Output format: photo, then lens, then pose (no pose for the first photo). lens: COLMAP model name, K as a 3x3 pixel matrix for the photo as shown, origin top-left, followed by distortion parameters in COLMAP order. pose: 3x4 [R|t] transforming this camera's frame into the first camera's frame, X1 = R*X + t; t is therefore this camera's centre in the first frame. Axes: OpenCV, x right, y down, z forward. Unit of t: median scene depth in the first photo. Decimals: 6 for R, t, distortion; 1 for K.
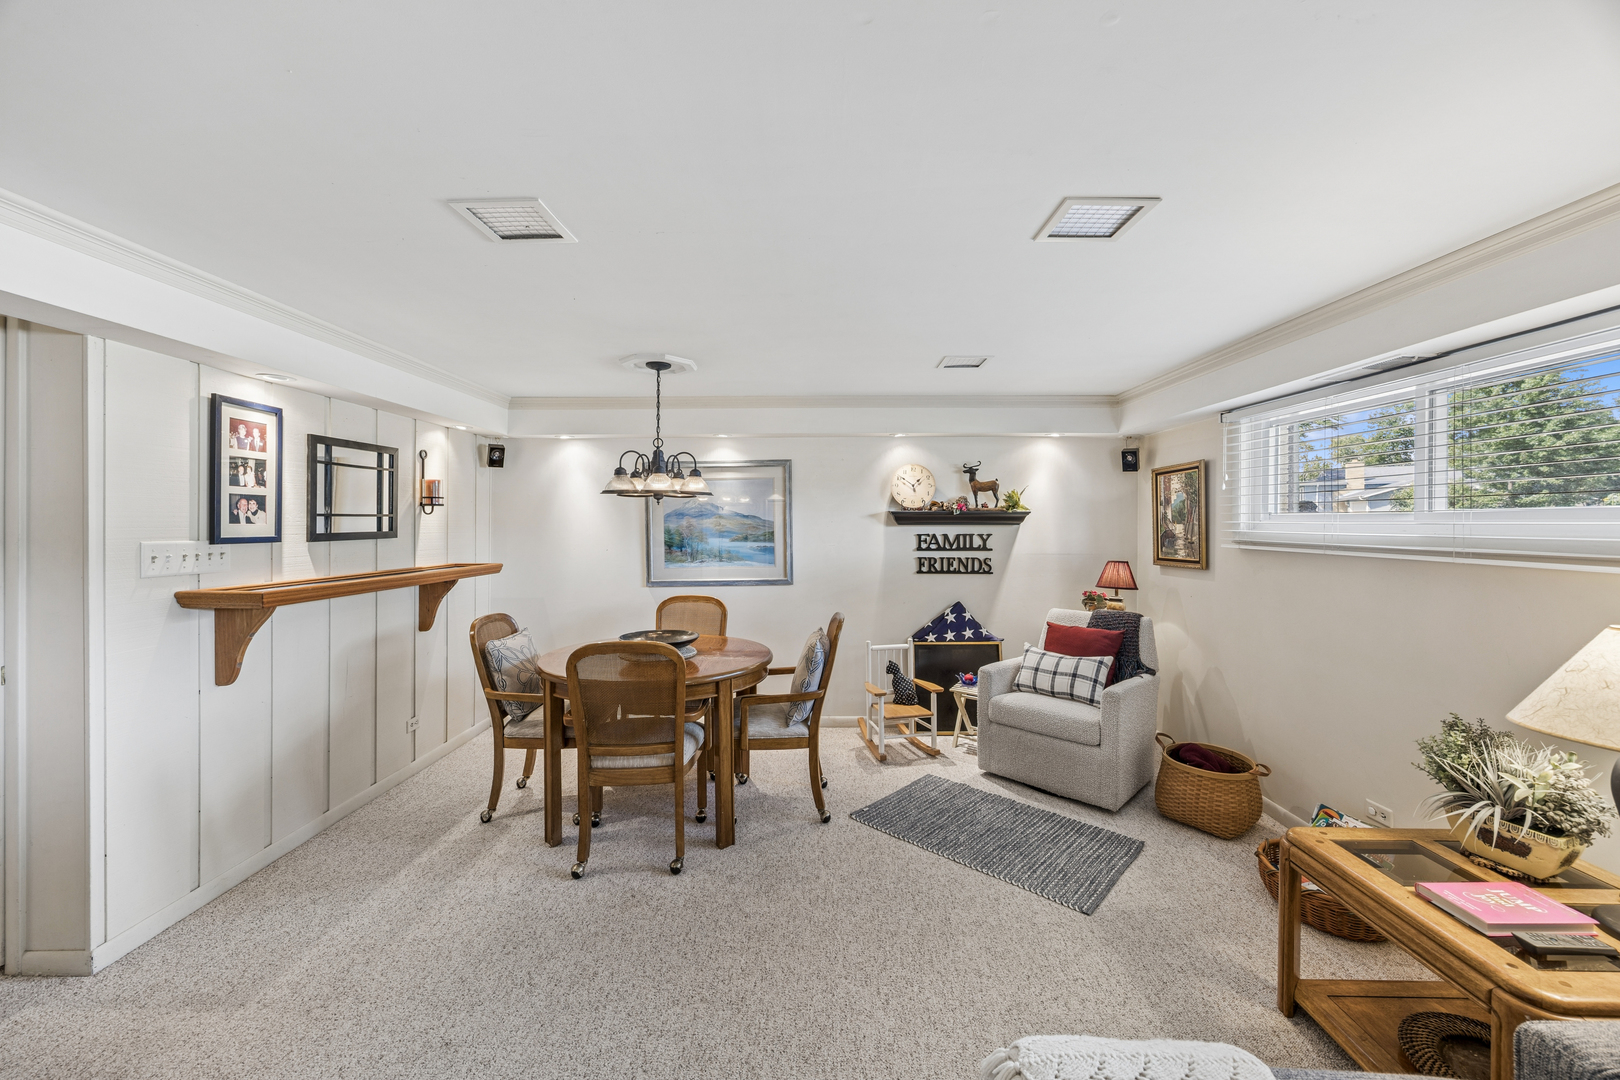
lens RADIAL K [[626.2, 0, 801.6], [0, 626.2, 523.9], [0, 0, 1]] dist [0.001101, -0.001051]
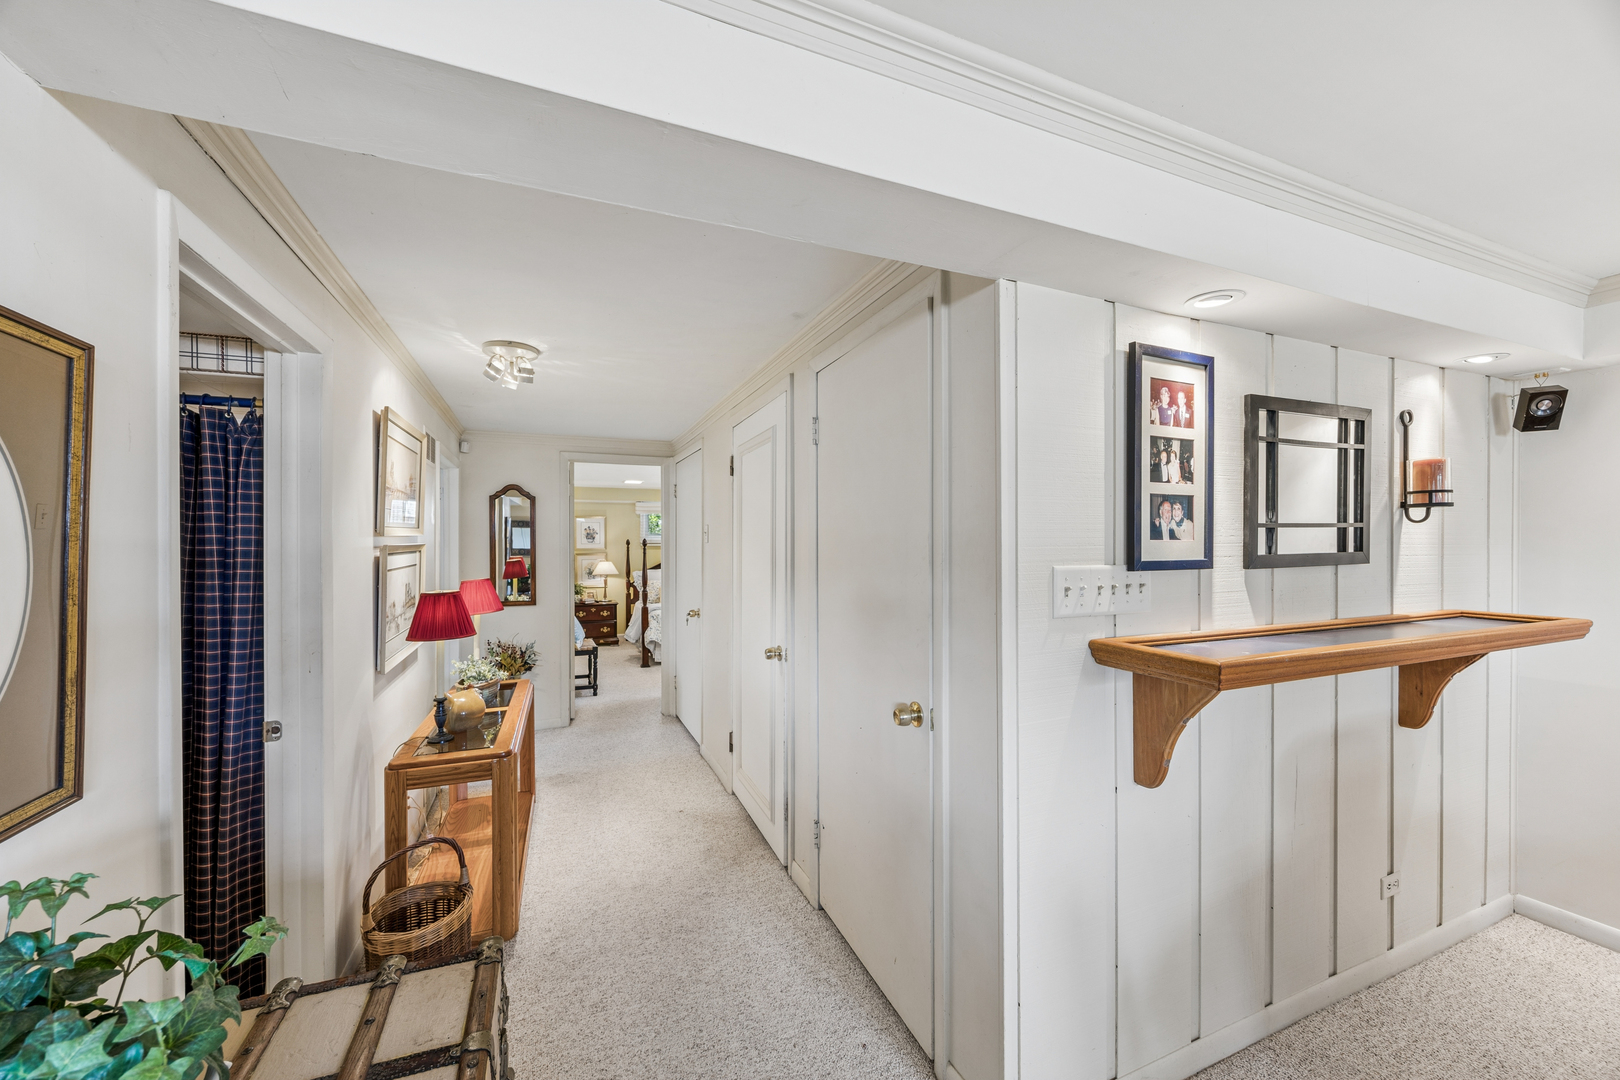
lens RADIAL K [[626.2, 0, 802.6], [0, 626.2, 538.1], [0, 0, 1]] dist [0.001101, -0.001051]
pose [[0.403784, -0.004660, -0.914843, -0.423306], [0.002627, 0.999989, -0.003934, -0.000546], [0.914851, -0.000815, 0.403791, 0.369385]]
